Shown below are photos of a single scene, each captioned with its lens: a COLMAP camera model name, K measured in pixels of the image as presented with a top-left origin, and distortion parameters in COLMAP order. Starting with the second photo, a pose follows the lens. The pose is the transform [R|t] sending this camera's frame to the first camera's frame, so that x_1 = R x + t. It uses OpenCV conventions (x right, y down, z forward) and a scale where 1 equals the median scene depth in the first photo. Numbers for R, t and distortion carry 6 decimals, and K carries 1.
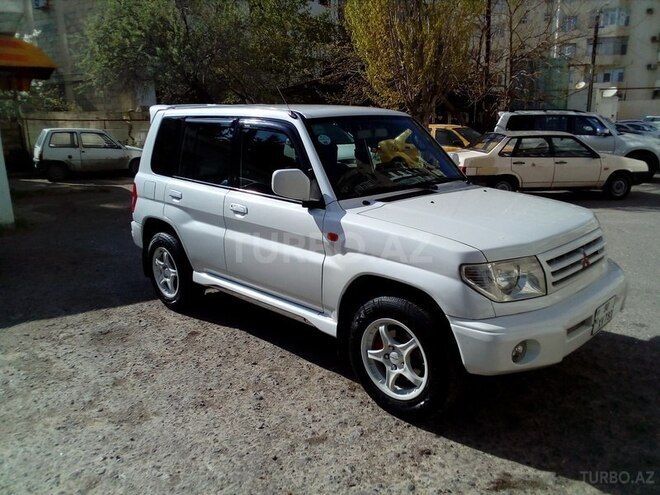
lens RADIAL K [[518.5, 0, 331.4], [0, 518.5, 249.3], [0, 0, 1]] dist [0.021175, -0.039664]
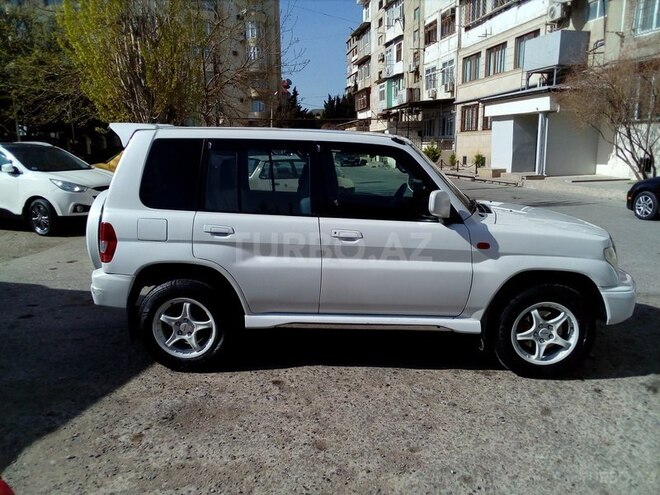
lens RADIAL K [[518.5, 0, 331.4], [0, 518.5, 249.3], [0, 0, 1]] dist [0.021175, -0.039664]
pose [[0.742024, -0.119381, 0.659658, -0.953570], [0.148288, 0.988870, 0.012157, -0.075749], [-0.653767, 0.088799, 0.751468, 0.321925]]
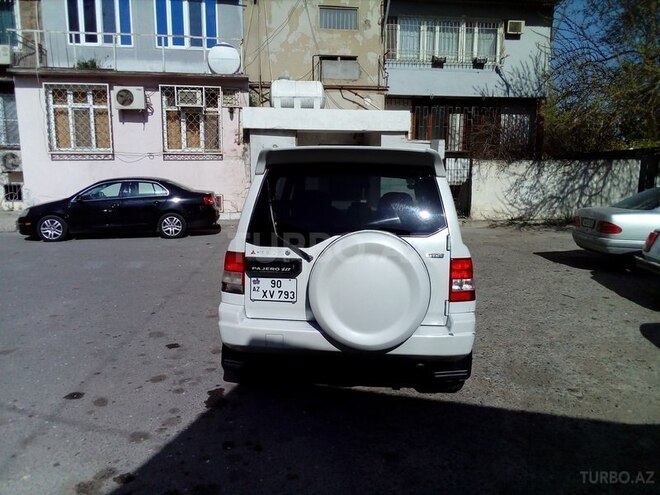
lens RADIAL K [[518.5, 0, 331.4], [0, 518.5, 249.3], [0, 0, 1]] dist [0.021175, -0.039664]
pose [[-0.646370, -0.099521, 0.756506, -1.170662], [0.181423, 0.942979, 0.279063, -0.549405], [-0.741142, 0.317626, -0.591458, 2.312651]]
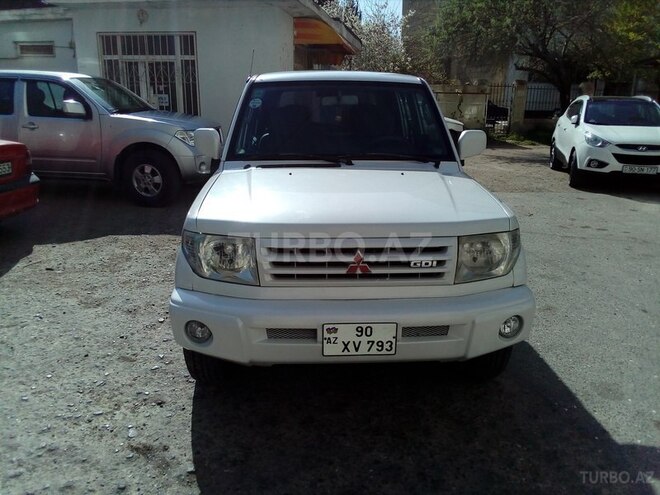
lens RADIAL K [[518.5, 0, 331.4], [0, 518.5, 249.3], [0, 0, 1]] dist [0.021175, -0.039664]
pose [[0.737612, 0.210913, -0.641439, 0.838812], [-0.182721, 0.976869, 0.111089, -0.072700], [0.650032, 0.035264, 0.759089, 0.336359]]
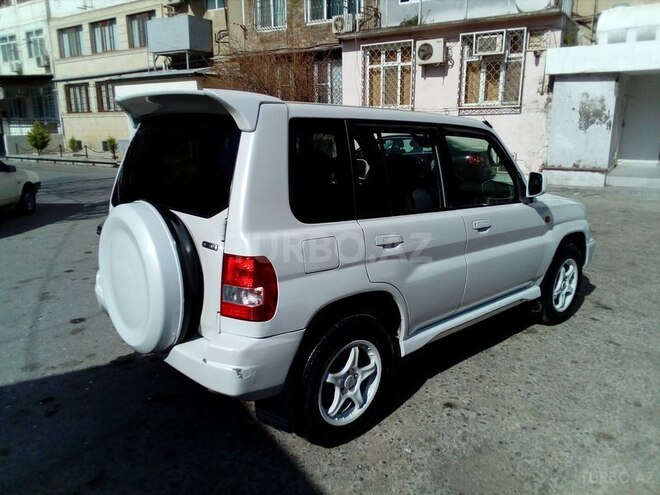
lens RADIAL K [[518.5, 0, 331.4], [0, 518.5, 249.3], [0, 0, 1]] dist [0.021175, -0.039664]
pose [[0.041181, -0.212359, 0.976324, -1.226550], [0.231799, 0.952523, 0.197405, -0.313486], [-0.971892, 0.218181, 0.088450, 1.331715]]
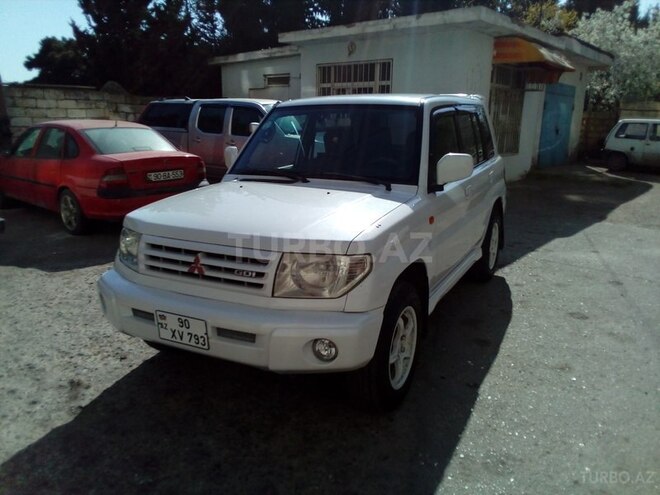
lens RADIAL K [[518.5, 0, 331.4], [0, 518.5, 249.3], [0, 0, 1]] dist [0.021175, -0.039664]
pose [[0.297480, 0.251057, -0.921128, 1.207668], [-0.235679, 0.954258, 0.183974, -0.199345], [0.925182, 0.162362, 0.343042, 0.797178]]
